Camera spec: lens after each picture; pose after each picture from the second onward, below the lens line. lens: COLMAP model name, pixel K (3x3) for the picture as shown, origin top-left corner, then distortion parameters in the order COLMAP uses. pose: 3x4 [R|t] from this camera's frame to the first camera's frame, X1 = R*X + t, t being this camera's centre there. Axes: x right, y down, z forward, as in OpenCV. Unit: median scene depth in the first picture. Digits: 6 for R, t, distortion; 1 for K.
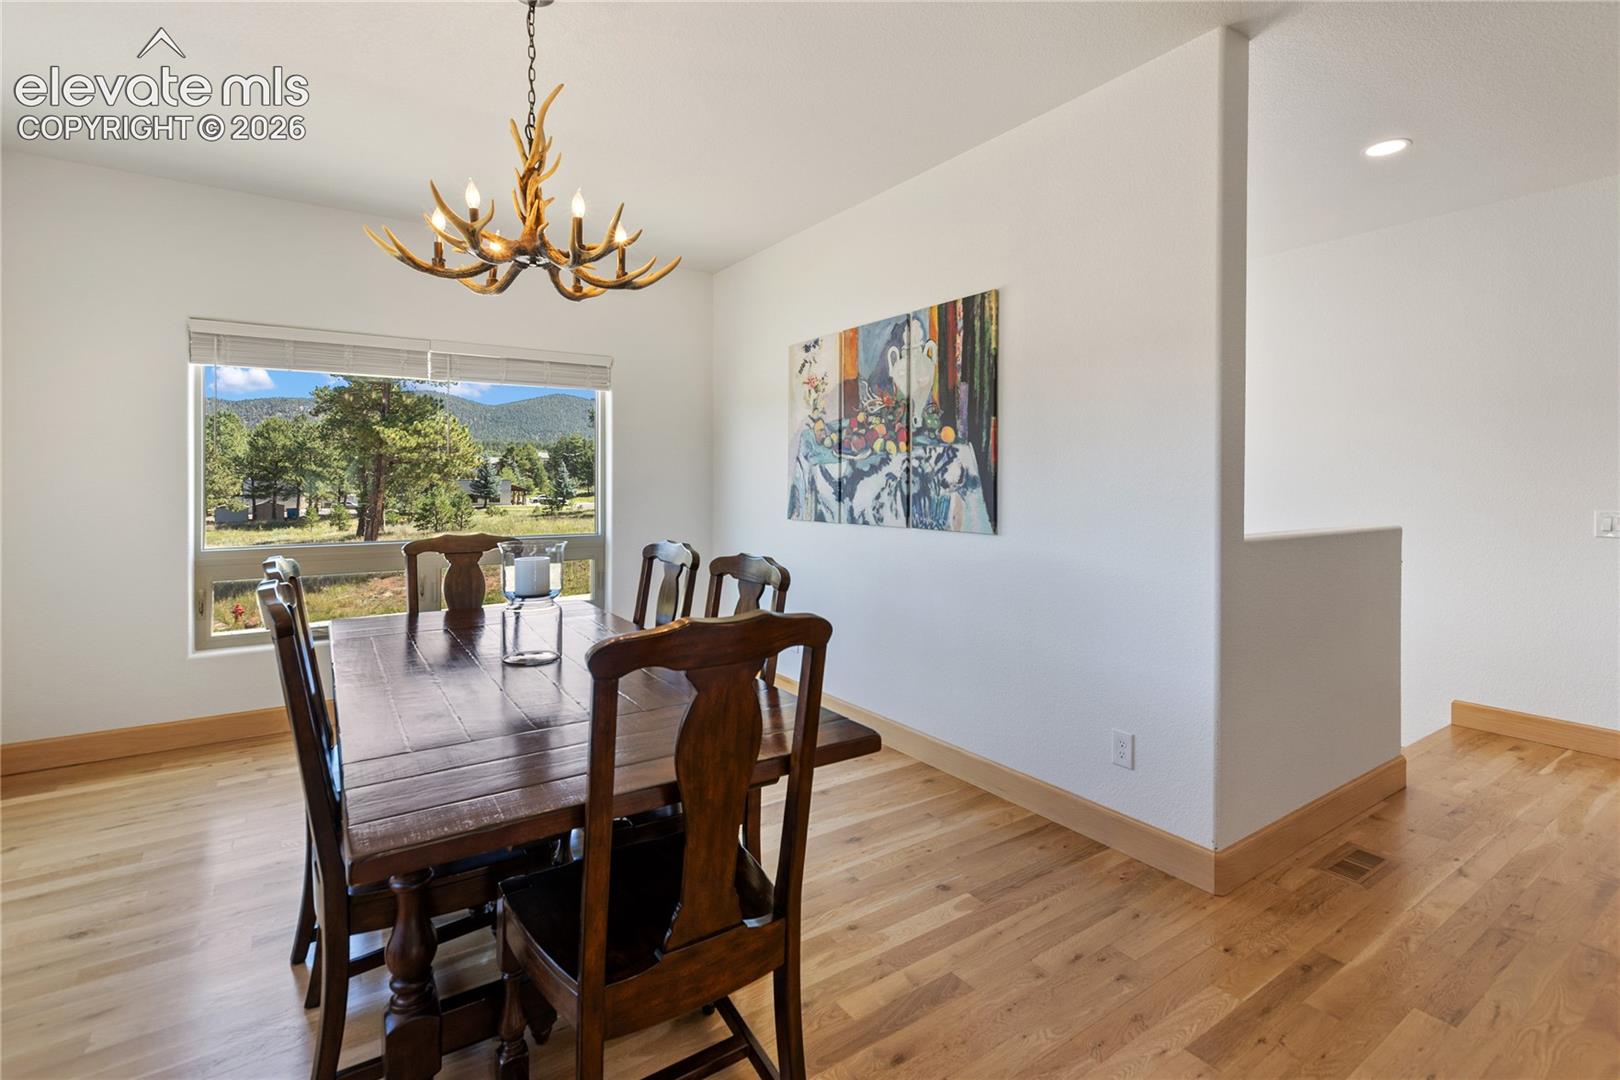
lens RADIAL K [[755.1, 0, 810.8], [0, 755.1, 477.6], [0, 0, 1]] dist [-0.000707, -0.000373]
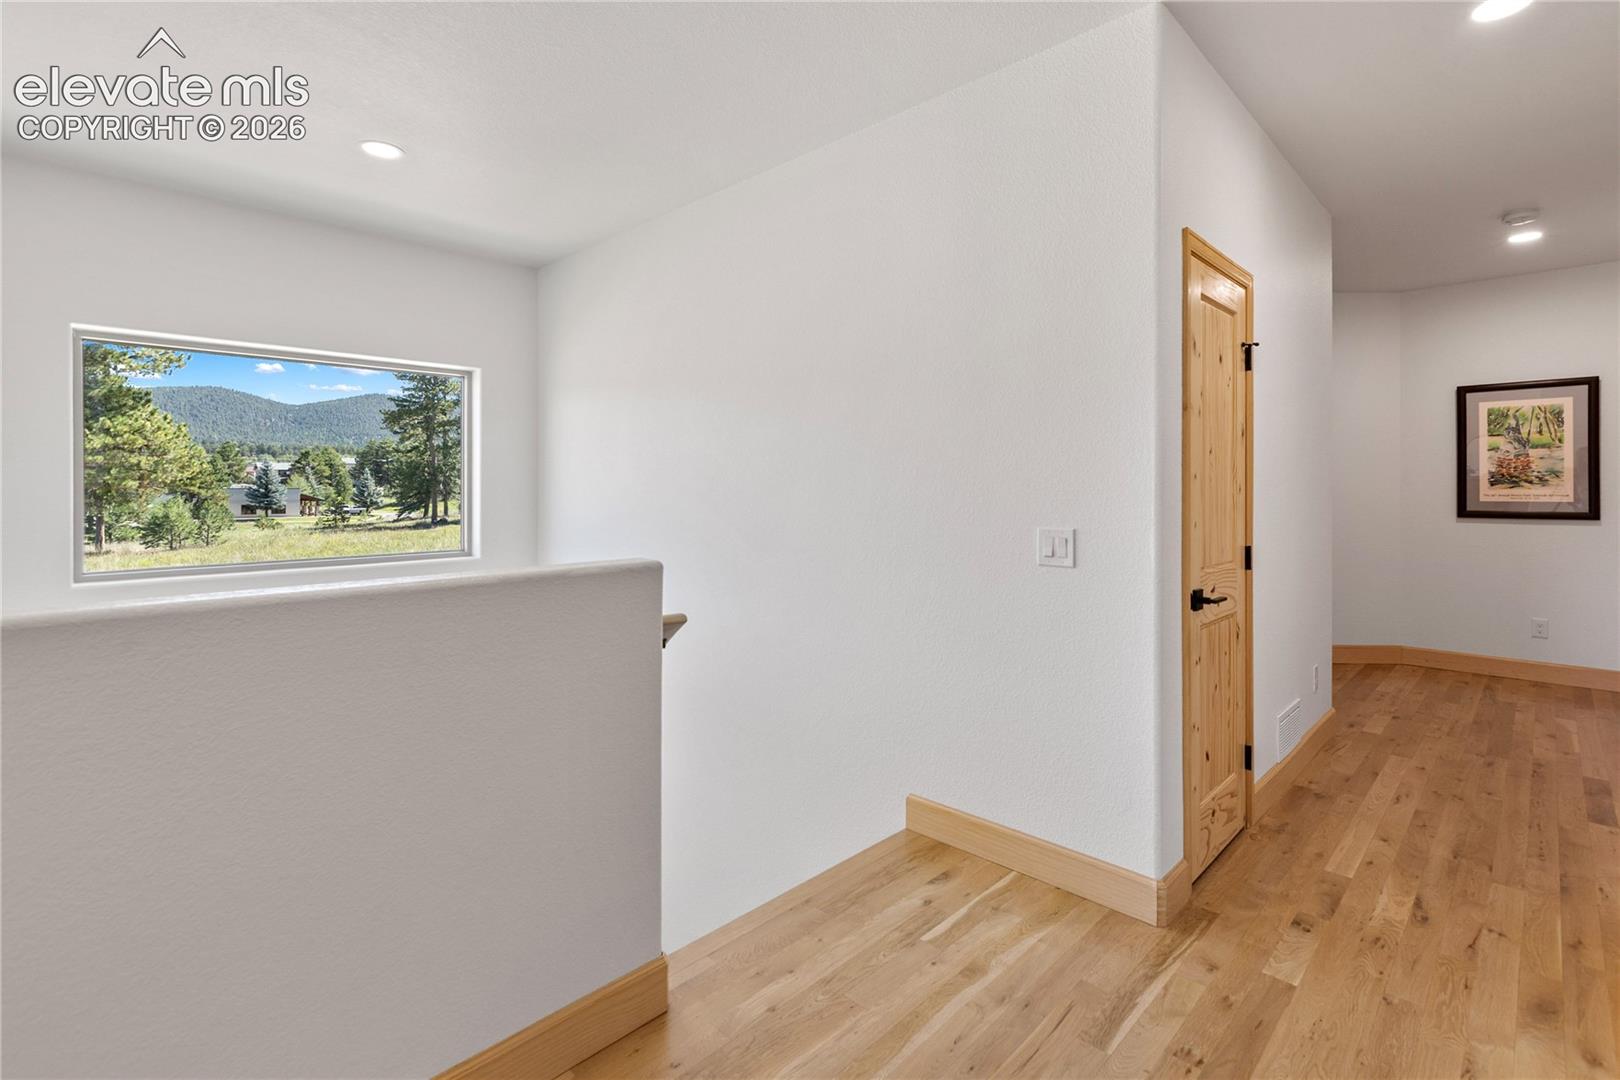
lens RADIAL K [[748.8, 0, 817.6], [0, 748.8, 491.9], [0, 0, 1]] dist [0.007078, 0.000186]
pose [[0.978921, -0.002852, 0.204219, 0.928389], [0.001010, 0.999958, 0.009122, 0.000003], [-0.204236, -0.008723, 0.978883, 0.481327]]
